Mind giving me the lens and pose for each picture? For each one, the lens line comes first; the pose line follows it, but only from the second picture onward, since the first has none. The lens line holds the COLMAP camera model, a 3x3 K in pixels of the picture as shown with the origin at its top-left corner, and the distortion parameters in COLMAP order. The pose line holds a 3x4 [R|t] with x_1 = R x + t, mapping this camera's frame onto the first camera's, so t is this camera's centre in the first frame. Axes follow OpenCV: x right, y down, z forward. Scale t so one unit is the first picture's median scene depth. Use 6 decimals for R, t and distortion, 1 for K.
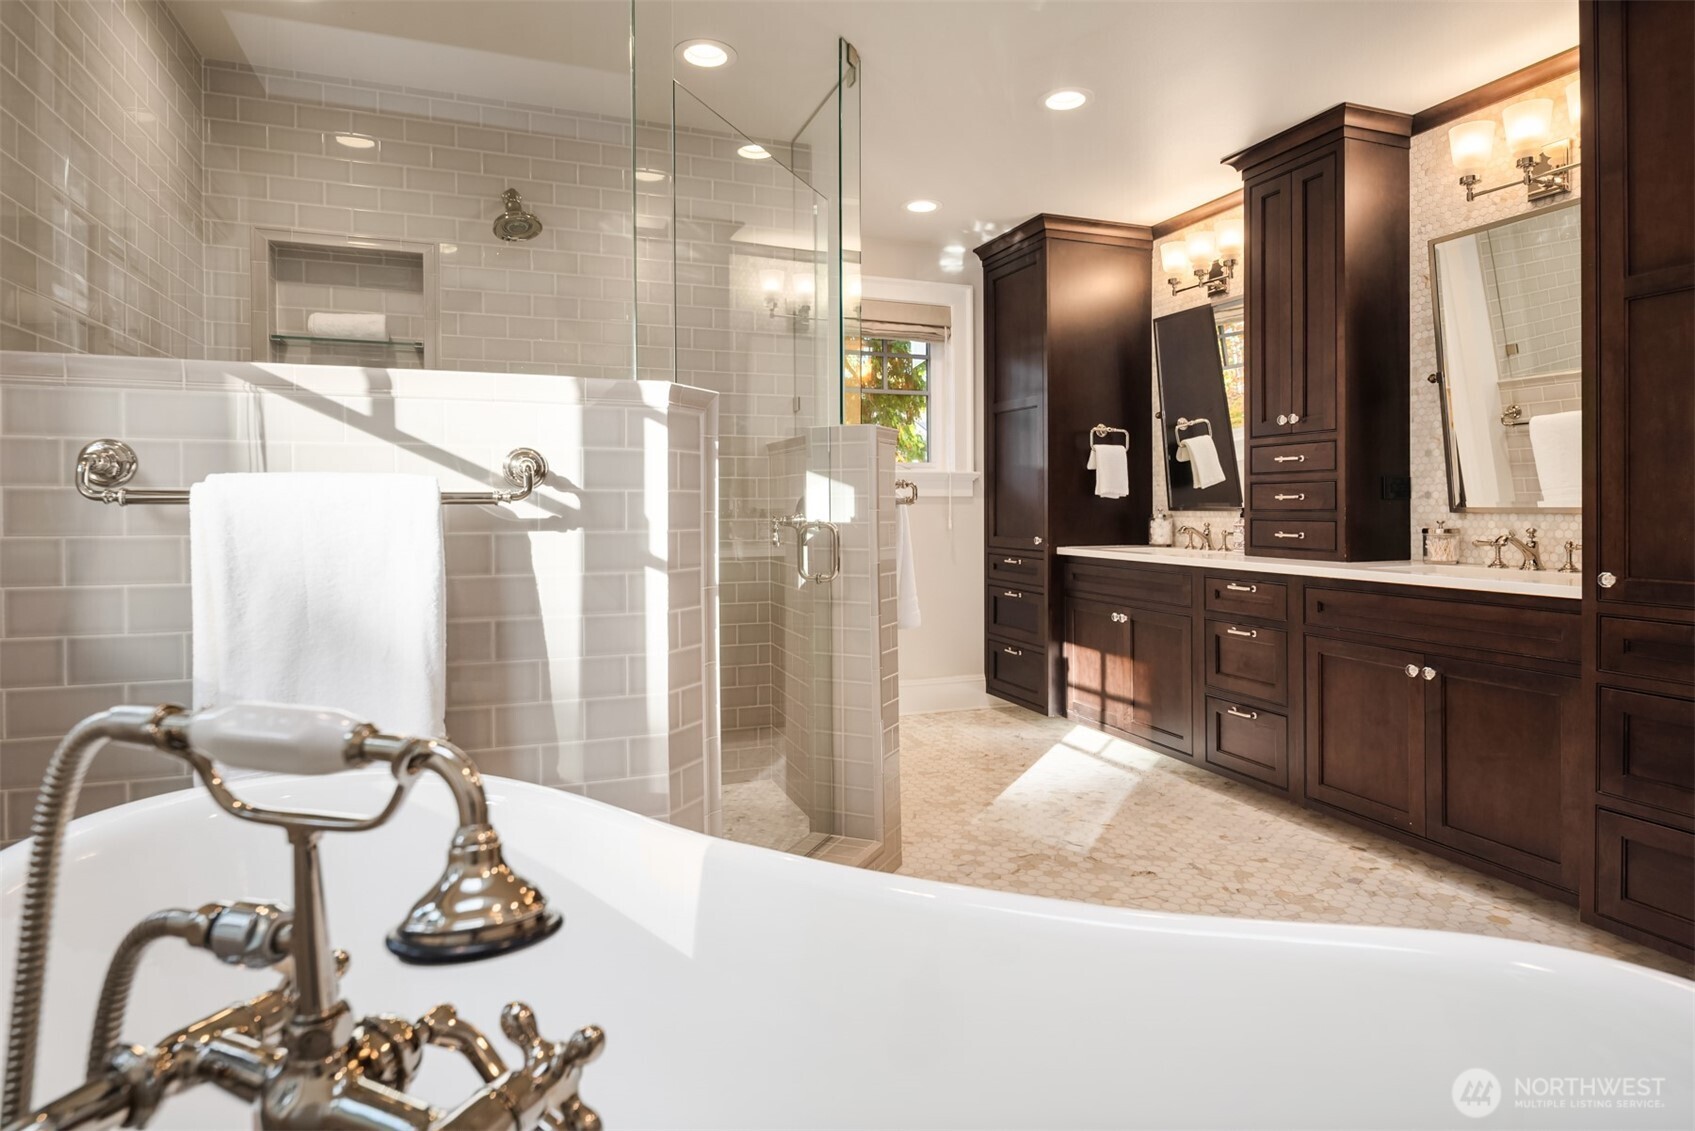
lens RADIAL K [[923.8, 0, 844.2], [0, 923.8, 514.1], [0, 0, 1]] dist [-0.004719, -0.003107]
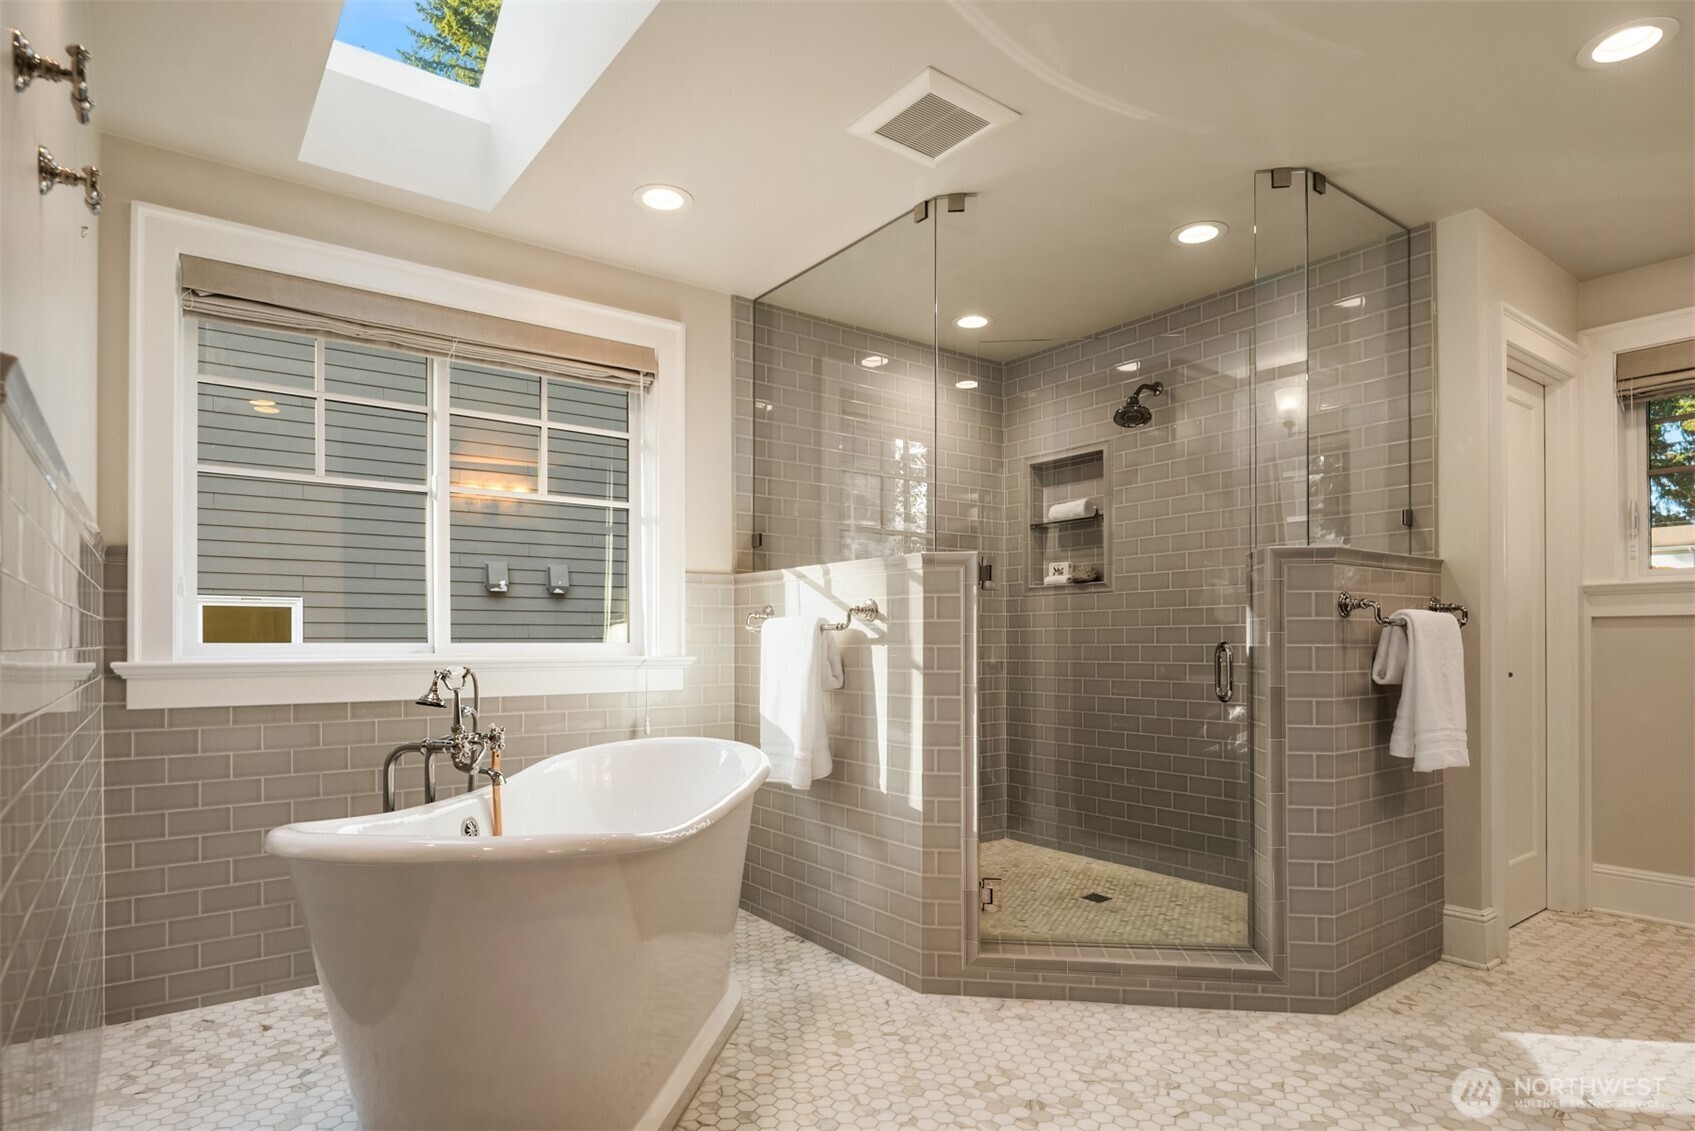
lens RADIAL K [[923.8, 0, 842.6], [0, 923.8, 635.1], [0, 0, 1]] dist [-0.004719, -0.003107]
pose [[0.281221, -0.005748, -0.959626, 1.280164], [-0.006050, 0.999952, -0.007762, 0.012591], [0.959624, 0.007989, 0.281173, 0.410081]]
